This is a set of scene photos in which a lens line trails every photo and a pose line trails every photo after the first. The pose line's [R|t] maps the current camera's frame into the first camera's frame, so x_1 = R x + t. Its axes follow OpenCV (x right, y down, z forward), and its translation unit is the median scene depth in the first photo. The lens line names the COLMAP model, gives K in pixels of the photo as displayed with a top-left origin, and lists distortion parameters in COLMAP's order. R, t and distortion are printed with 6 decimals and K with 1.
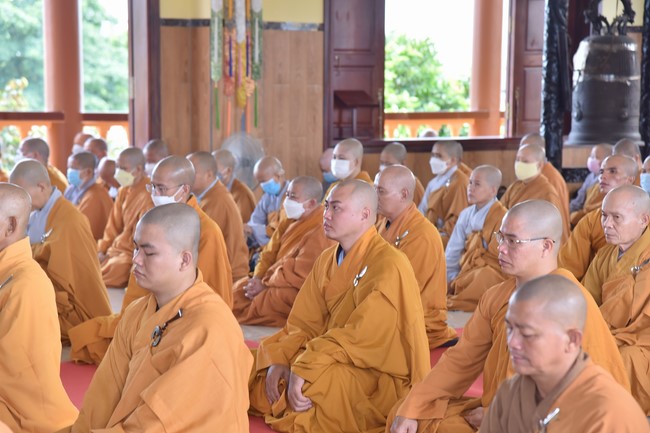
lens RADIAL K [[1798.2, 0, 325.0], [0, 1798.2, 216.5], [0, 0, 1]] dist [0.023429, 0.037494]
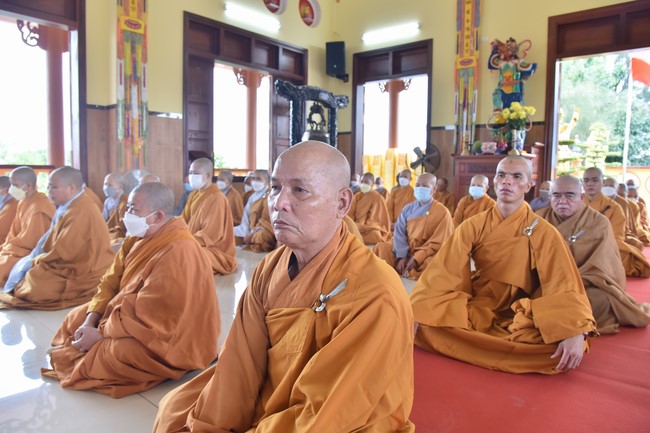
lens RADIAL K [[449.3, 0, 312.1], [0, 449.3, 217.5], [0, 0, 1]] dist [-0.112936, 0.044389]
pose [[0.962642, -0.015894, 0.270309, 0.002884], [0.009416, 0.999637, 0.025245, -0.008032], [-0.270613, -0.021756, 0.962442, 0.532436]]
